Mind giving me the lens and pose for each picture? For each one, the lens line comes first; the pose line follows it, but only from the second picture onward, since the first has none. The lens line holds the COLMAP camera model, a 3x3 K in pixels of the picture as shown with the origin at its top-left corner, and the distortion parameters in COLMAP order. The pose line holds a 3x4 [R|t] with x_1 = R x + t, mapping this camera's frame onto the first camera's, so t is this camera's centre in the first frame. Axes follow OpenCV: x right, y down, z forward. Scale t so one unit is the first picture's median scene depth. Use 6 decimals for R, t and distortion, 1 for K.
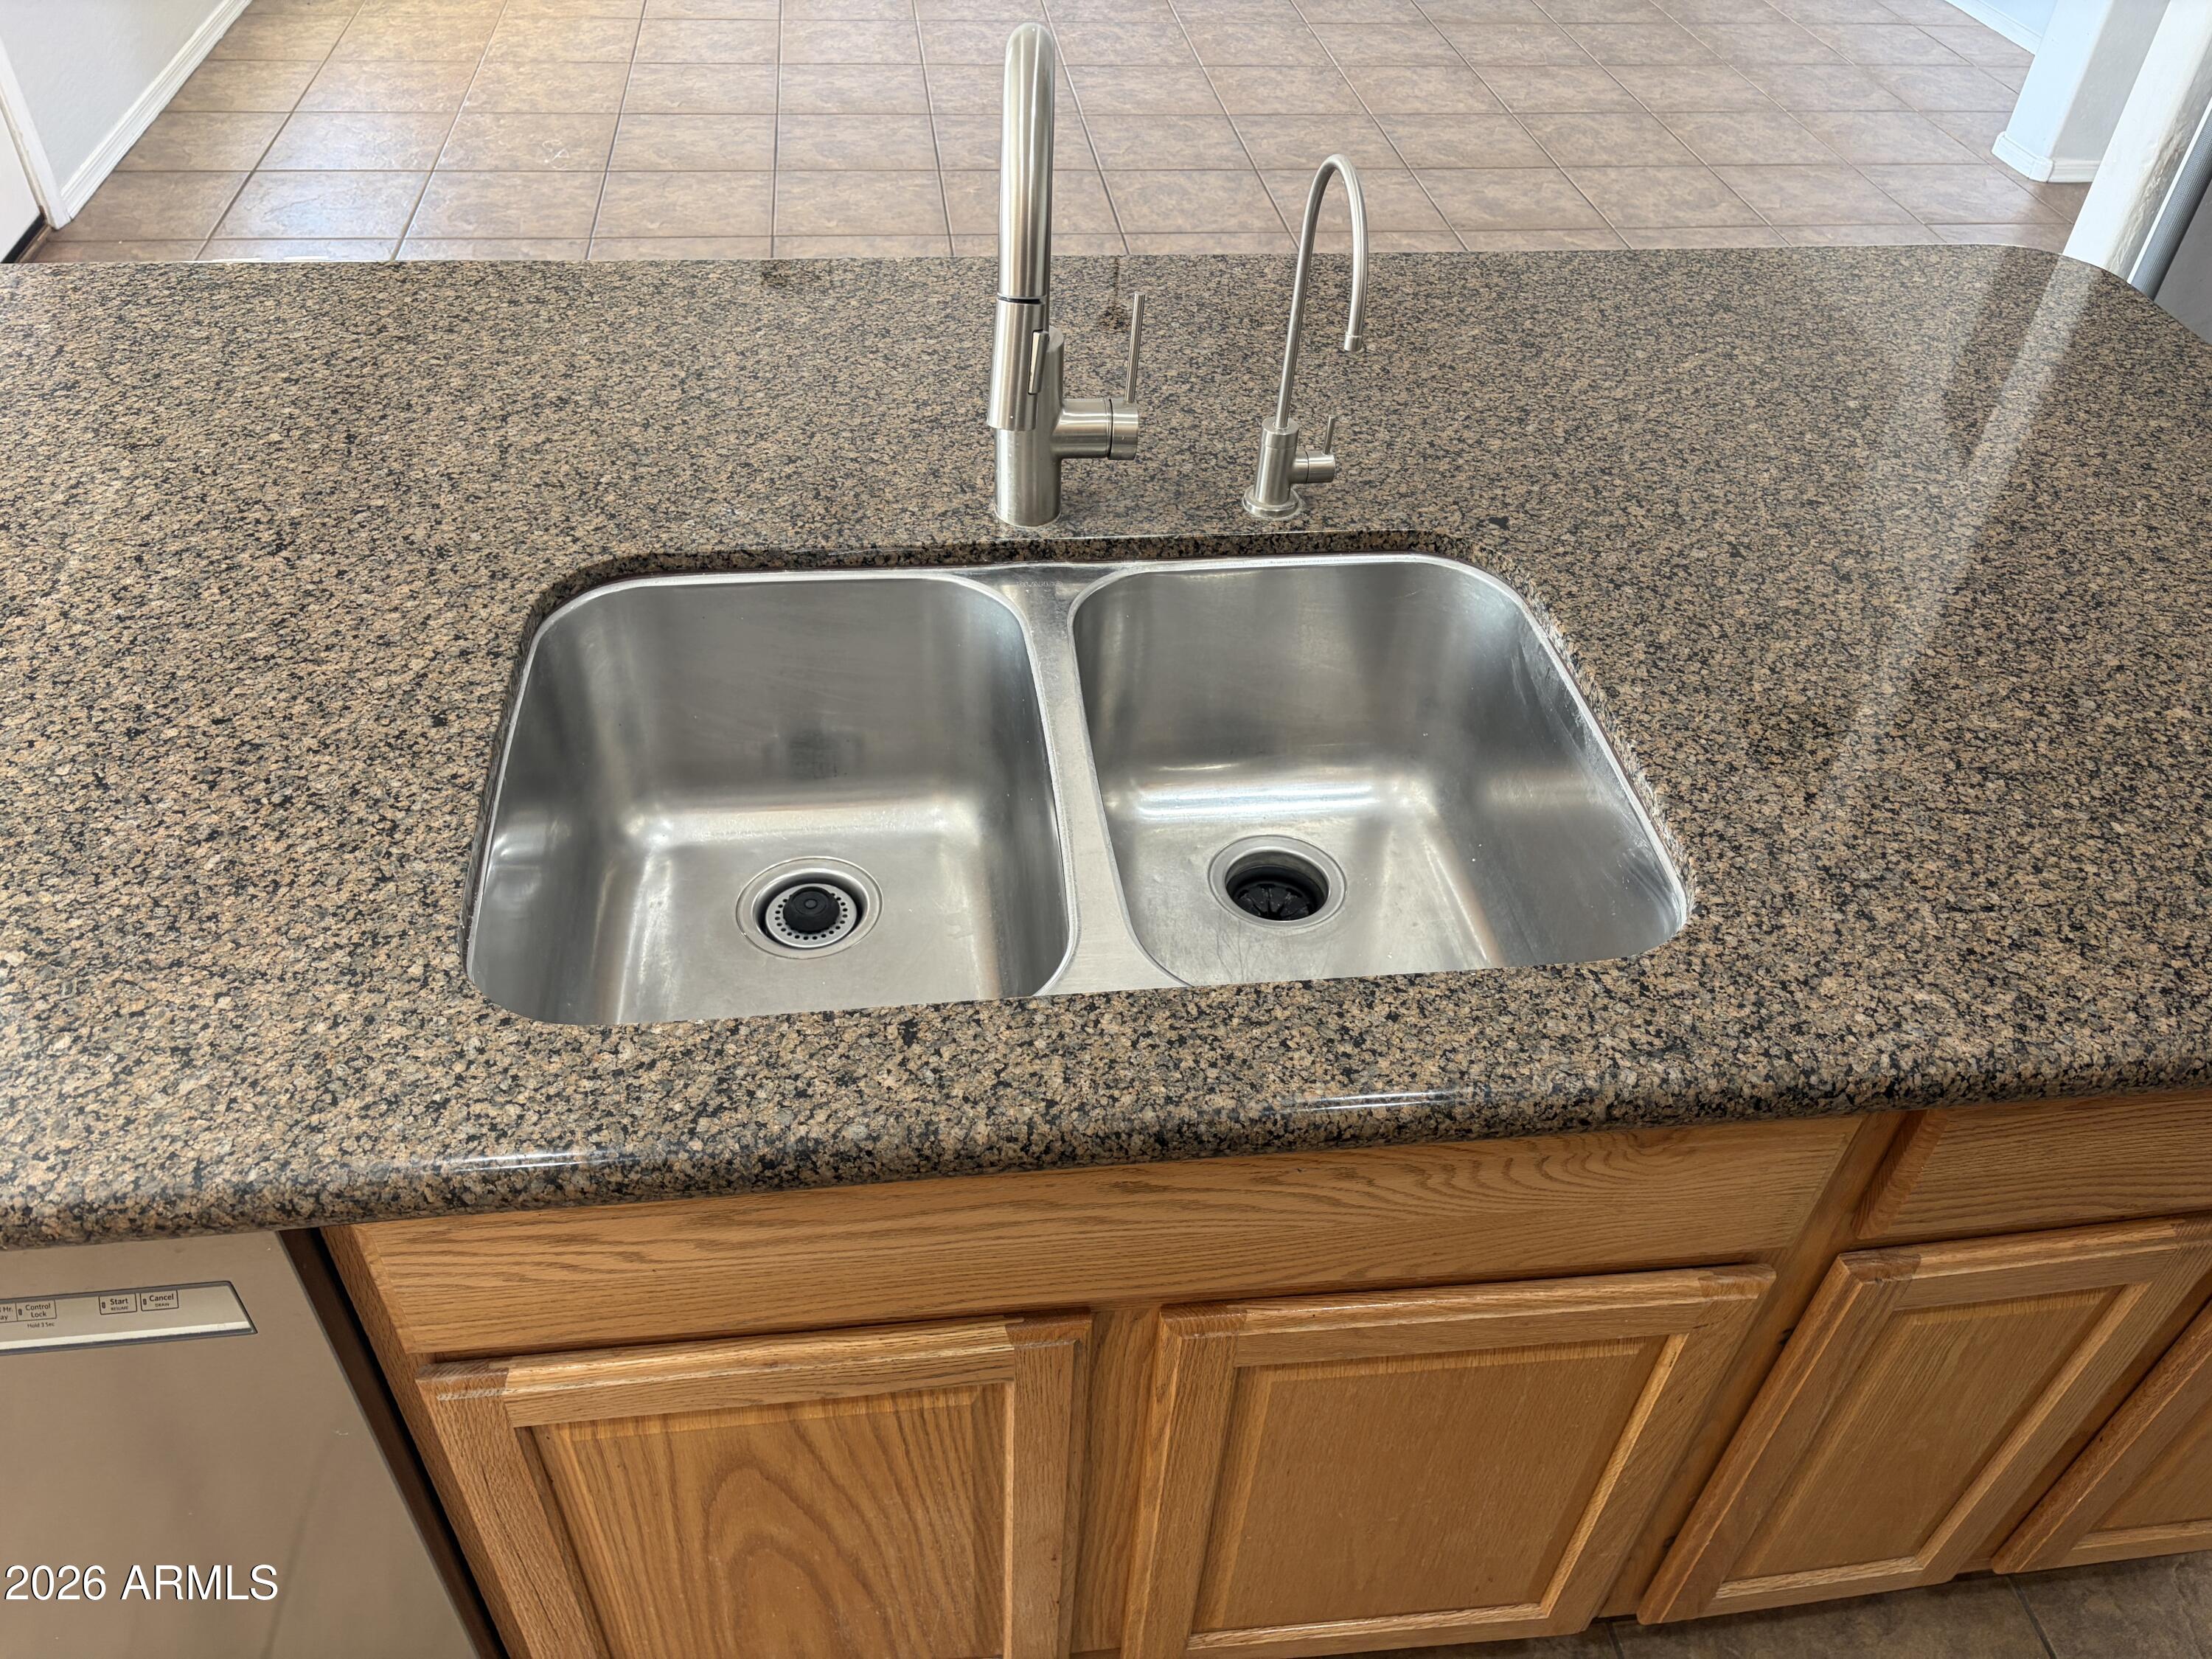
lens RADIAL K [[1661.9, 0, 1102.9], [0, 1661.9, 823.6], [0, 0, 1]] dist [0.047042, -0.040959]
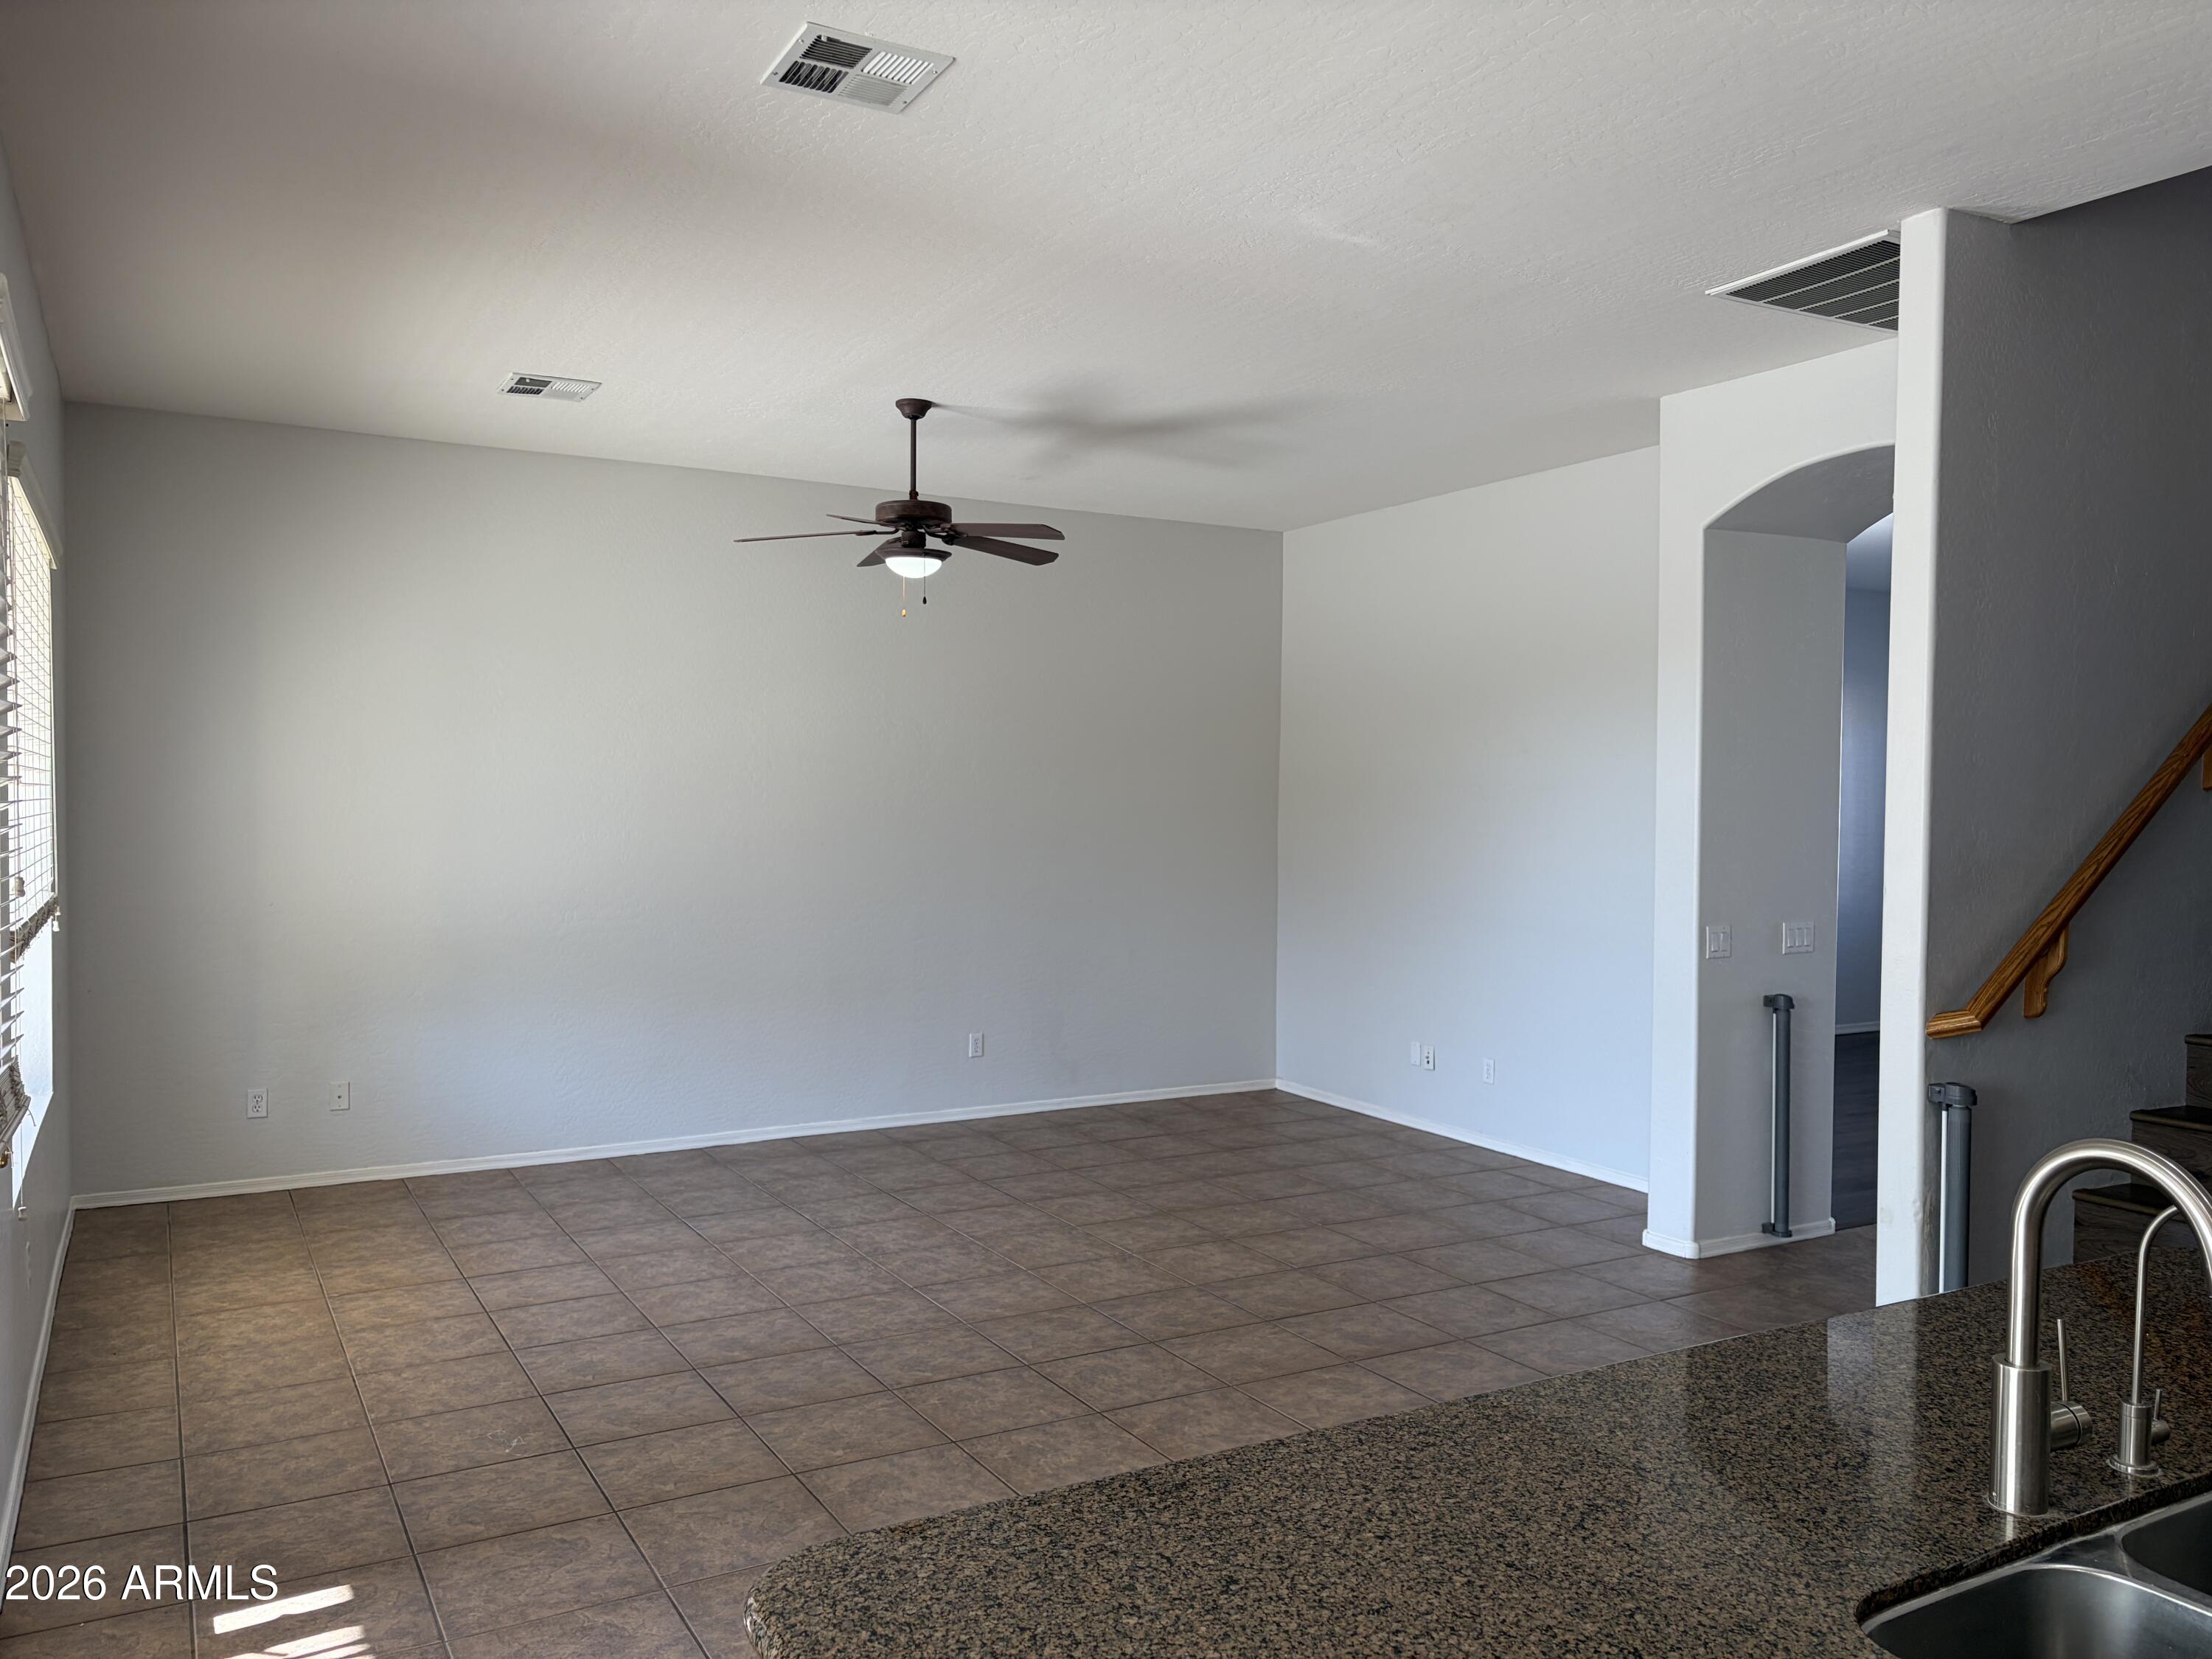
lens RADIAL K [[1661.9, 0, 1104.7], [0, 1661.9, 830.5], [0, 0, 1]] dist [0.047042, -0.040959]
pose [[0.924971, -0.044188, 0.377459, -0.318448], [0.274765, 0.763924, -0.583888, -0.007366], [-0.262549, 0.643792, 0.718749, -0.015364]]
